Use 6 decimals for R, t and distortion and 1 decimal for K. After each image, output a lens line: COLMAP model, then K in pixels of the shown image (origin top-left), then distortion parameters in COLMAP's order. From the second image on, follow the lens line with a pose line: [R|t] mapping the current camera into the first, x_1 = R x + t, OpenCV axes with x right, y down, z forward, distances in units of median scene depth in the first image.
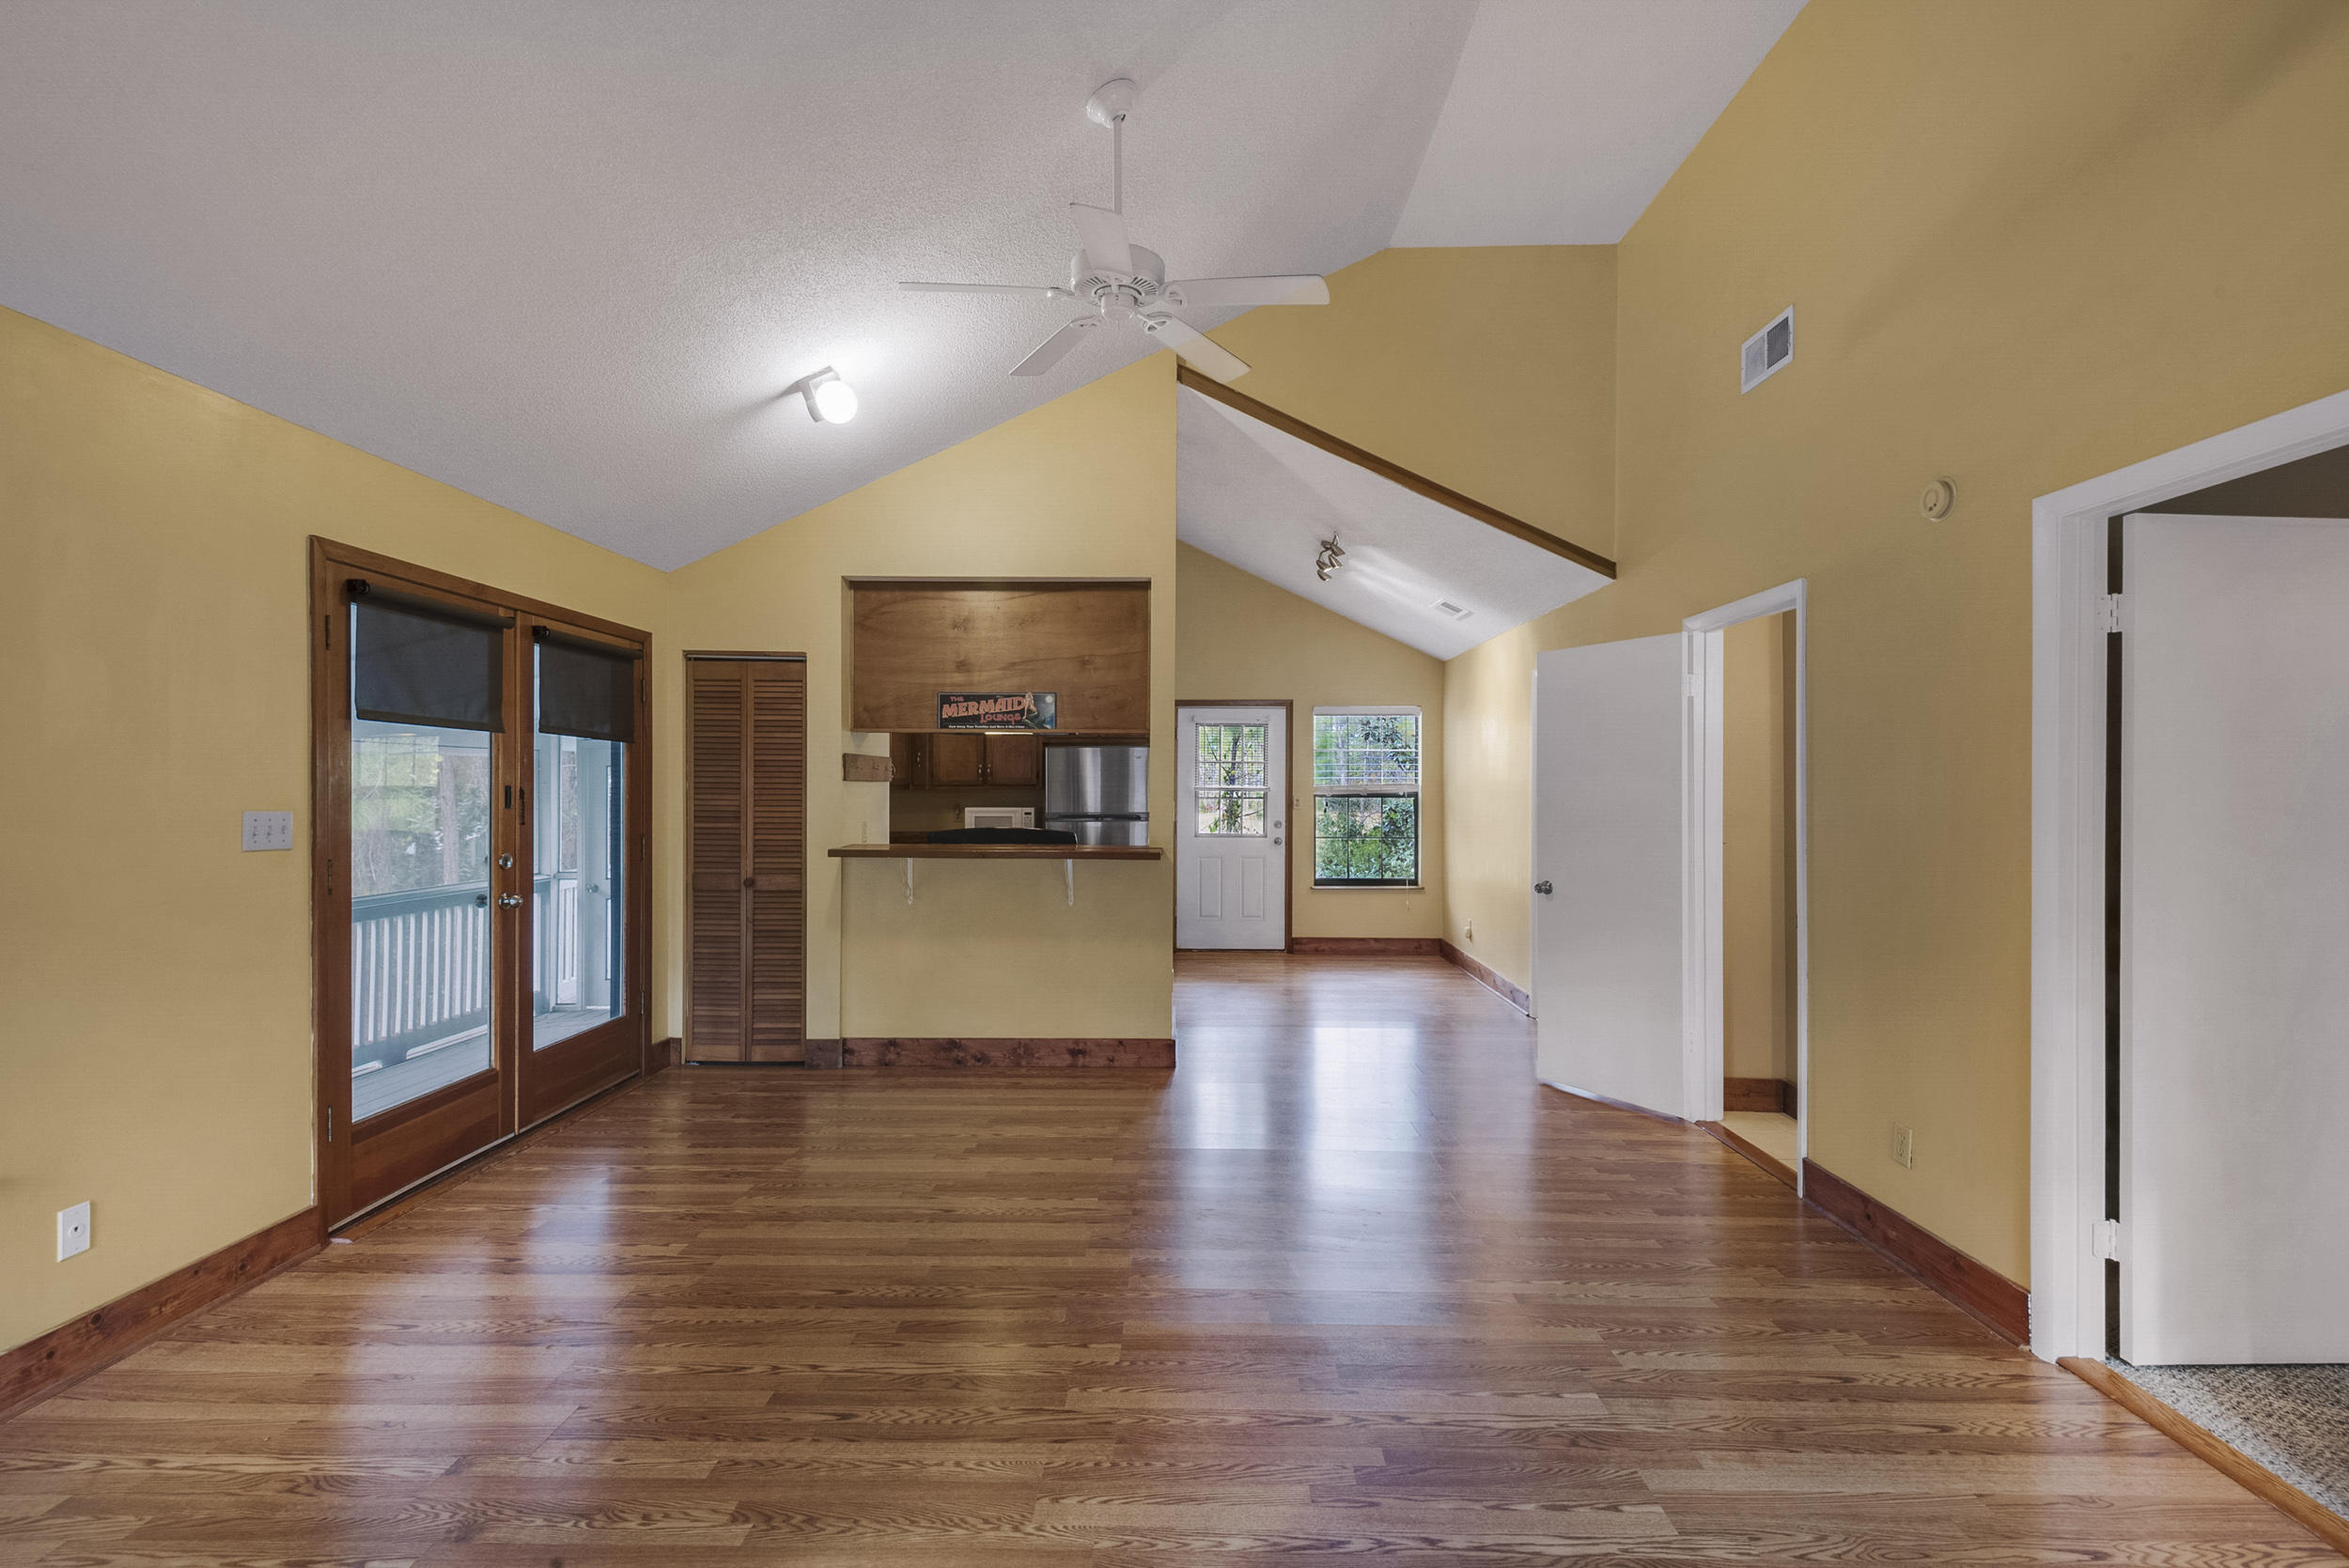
lens RADIAL K [[1072.0, 0, 1168.7], [0, 1072.0, 784.2], [0, 0, 1]] dist [0.026154, -0.012166]
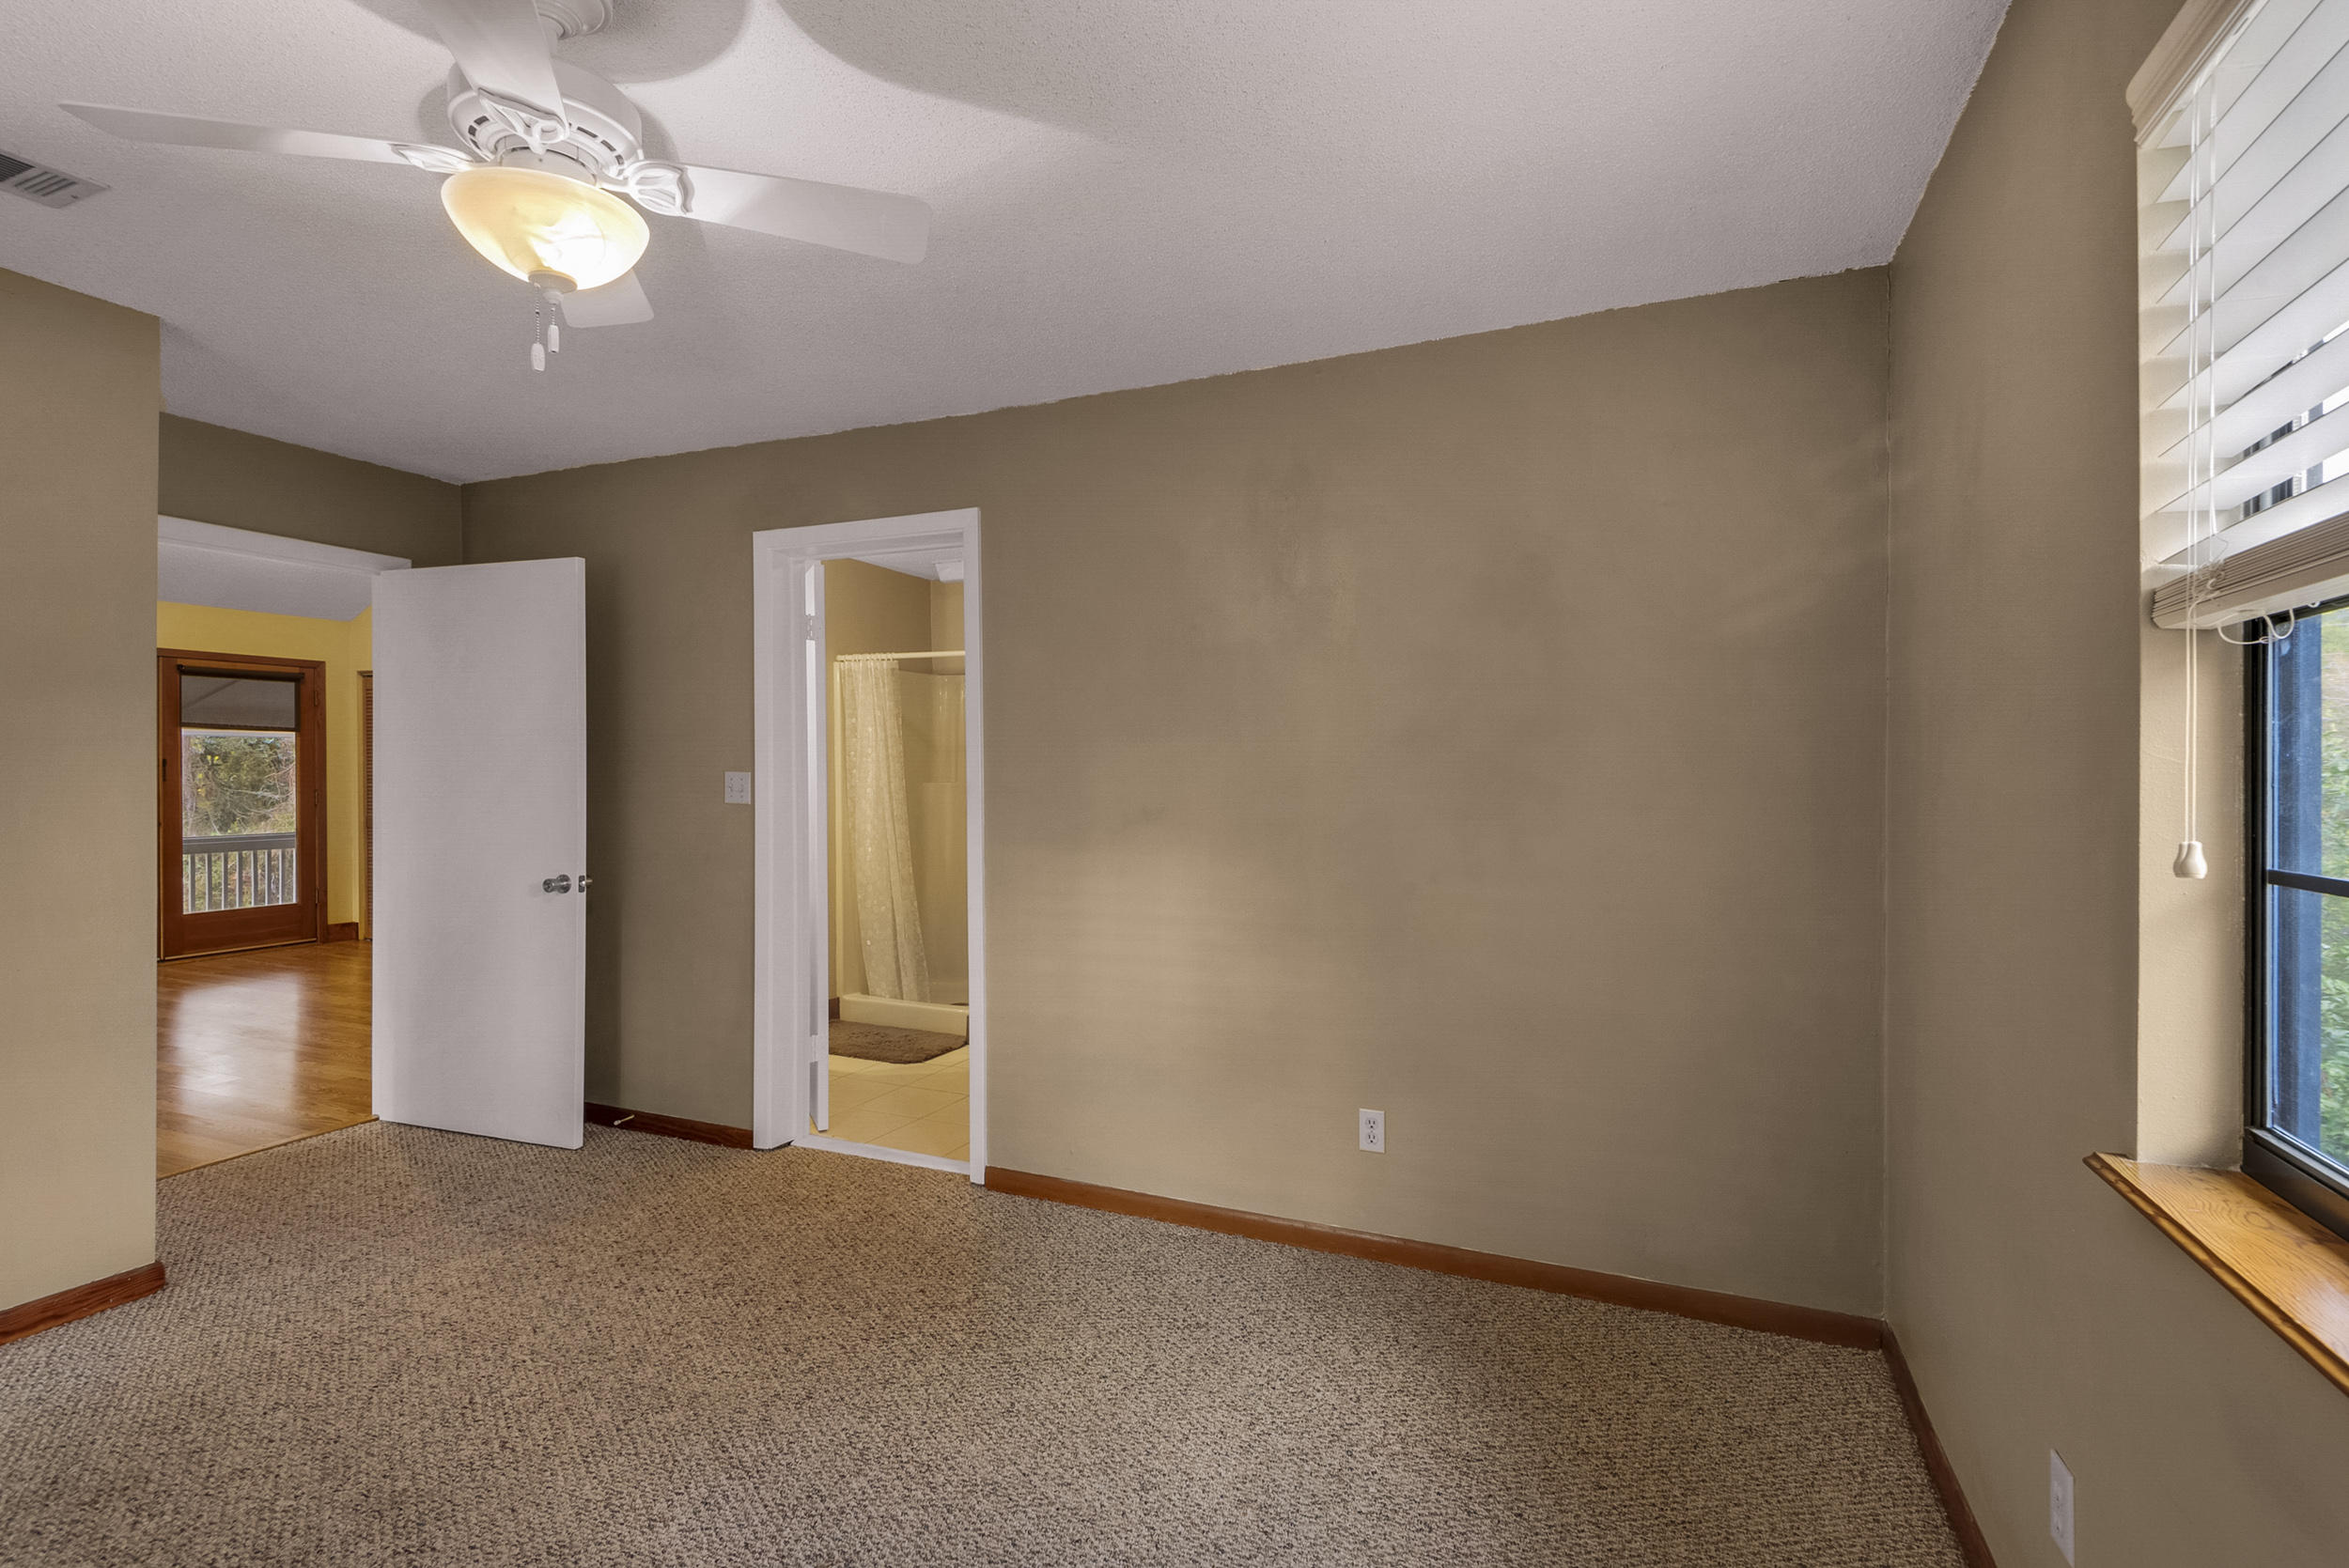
lens RADIAL K [[1072.0, 0, 1168.7], [0, 1072.0, 784.2], [0, 0, 1]] dist [0.026154, -0.012166]
pose [[0.917156, 0.002045, -0.398523, 1.253154], [0.002417, 0.999940, 0.010693, 0.023655], [0.398521, -0.010770, 0.917096, 0.043134]]
